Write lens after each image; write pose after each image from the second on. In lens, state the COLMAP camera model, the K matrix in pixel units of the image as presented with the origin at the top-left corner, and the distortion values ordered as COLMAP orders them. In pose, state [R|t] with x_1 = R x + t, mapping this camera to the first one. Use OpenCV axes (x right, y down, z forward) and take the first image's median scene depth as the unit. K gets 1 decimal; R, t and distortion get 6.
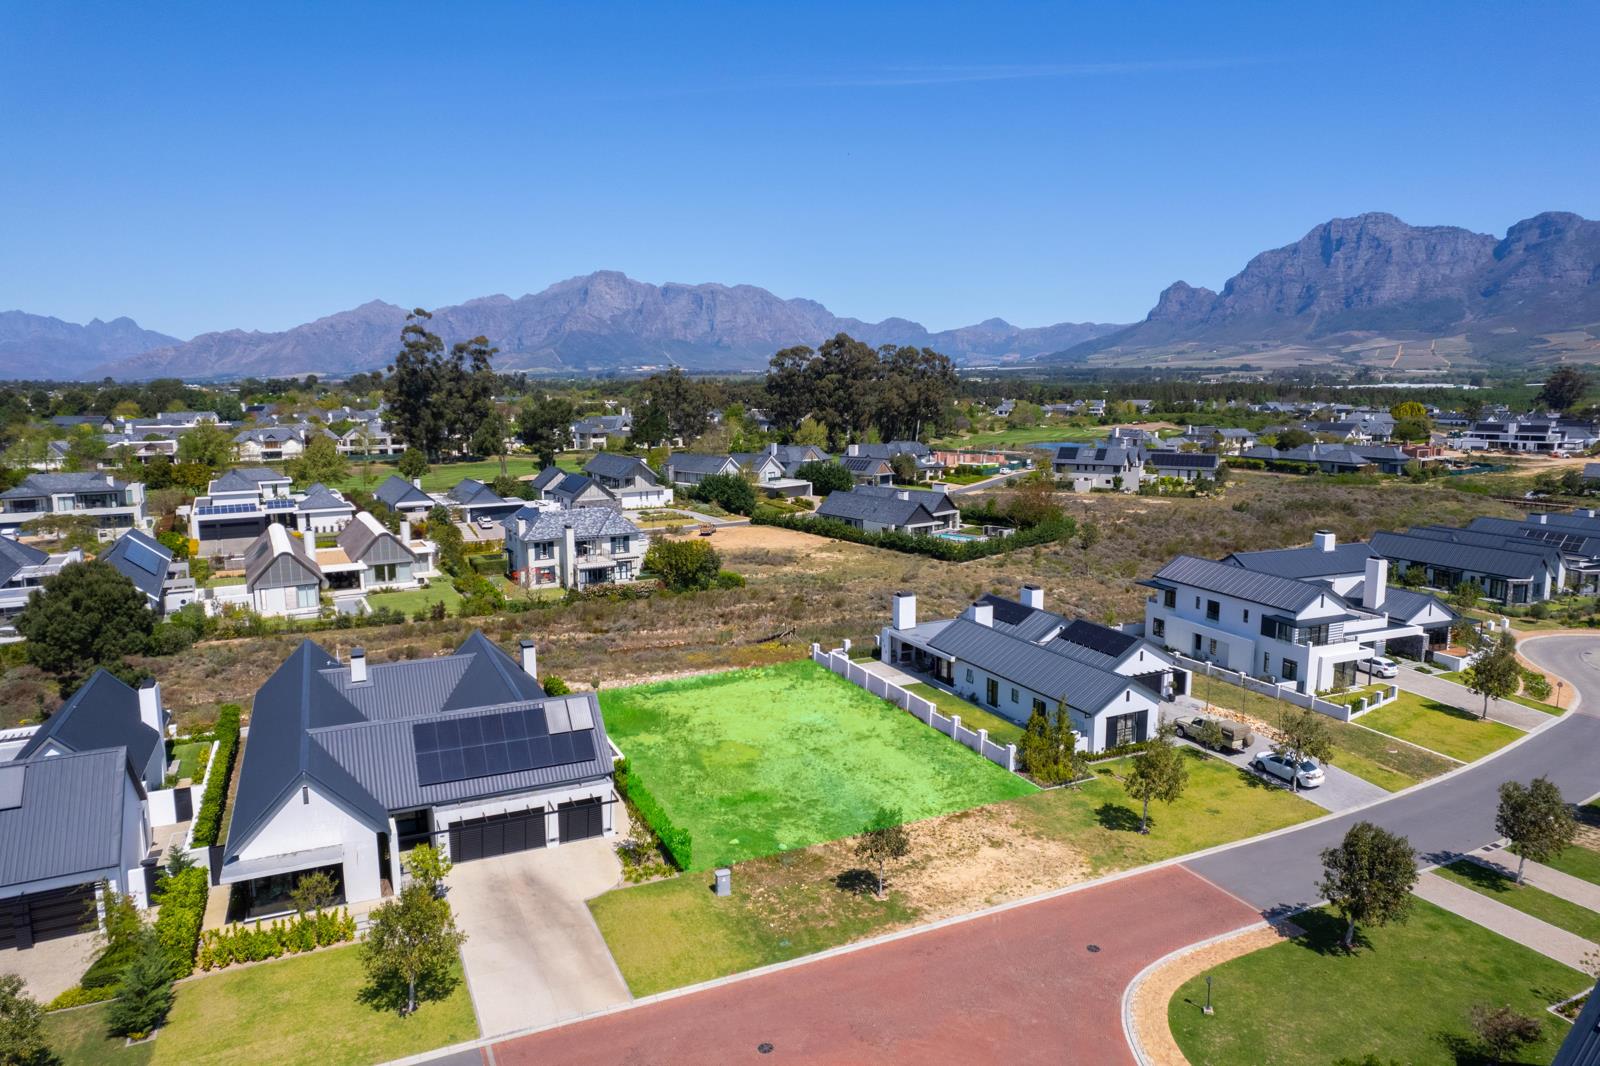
lens RADIAL K [[1015.0, 0, 803.2], [0, 1015.0, 535.5], [0, 0, 1]] dist [-0.074893, 0.067743]
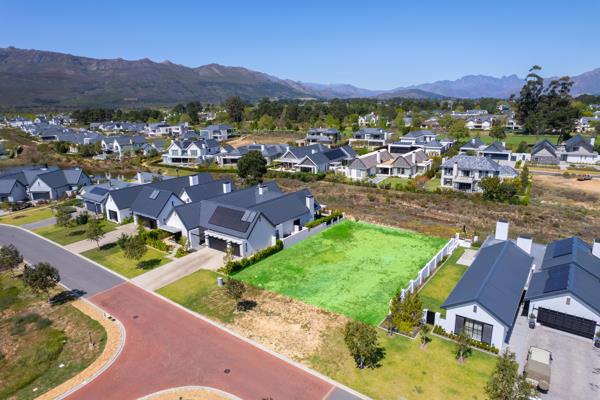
lens RADIAL K [[380.6, 0, 301.2], [0, 380.6, 201.0], [0, 0, 1]] dist [-0.074893, 0.067743]
pose [[0.465819, 0.216067, -0.858096, 0.351973], [-0.115685, 0.976278, 0.183025, -0.039157], [0.877286, 0.014013, 0.479764, 0.270059]]
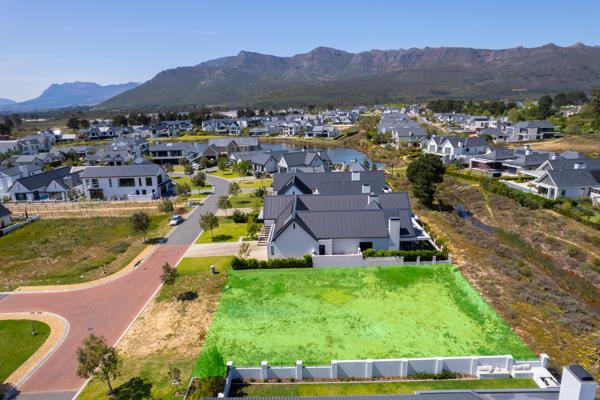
lens RADIAL K [[380.6, 0, 301.2], [0, 380.6, 201.0], [0, 0, 1]] dist [-0.074893, 0.067743]
pose [[-0.439085, 0.239105, -0.866044, 0.289299], [-0.106765, 0.943220, 0.314543, -0.091970], [0.892079, 0.230574, -0.388626, 0.641653]]
